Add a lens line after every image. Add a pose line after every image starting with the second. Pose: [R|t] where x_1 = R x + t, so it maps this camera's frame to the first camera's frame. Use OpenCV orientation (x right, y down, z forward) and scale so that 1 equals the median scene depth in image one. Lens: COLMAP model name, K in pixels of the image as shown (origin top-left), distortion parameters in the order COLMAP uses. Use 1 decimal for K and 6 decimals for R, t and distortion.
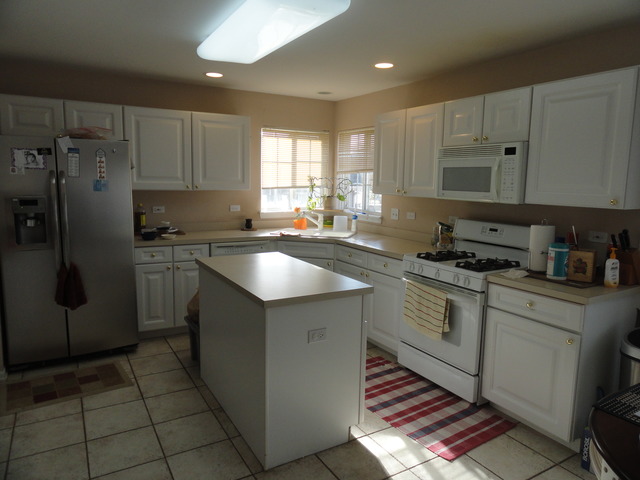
lens RADIAL K [[442.9, 0, 321.8], [0, 442.9, 241.0], [0, 0, 1]] dist [-0.005780, -0.000021]
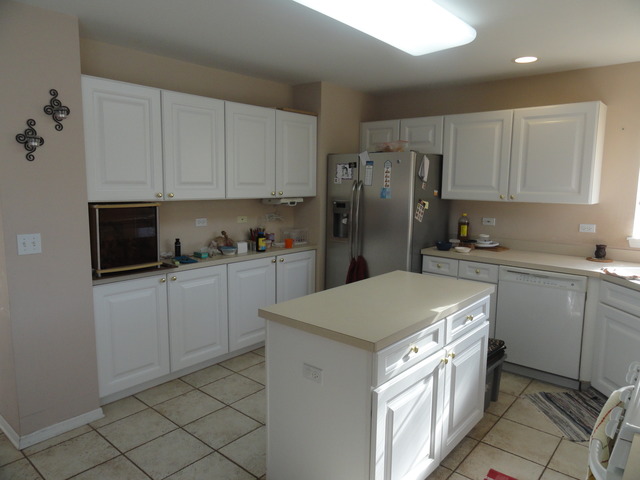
lens RADIAL K [[442.9, 0, 320.8], [0, 442.9, 237.4], [0, 0, 1]] dist [-0.005780, -0.000021]
pose [[0.314181, 0.106313, -0.943392, 0.449657], [-0.138855, 0.988170, 0.065116, -0.056595], [0.939154, 0.110537, 0.325227, 0.431006]]
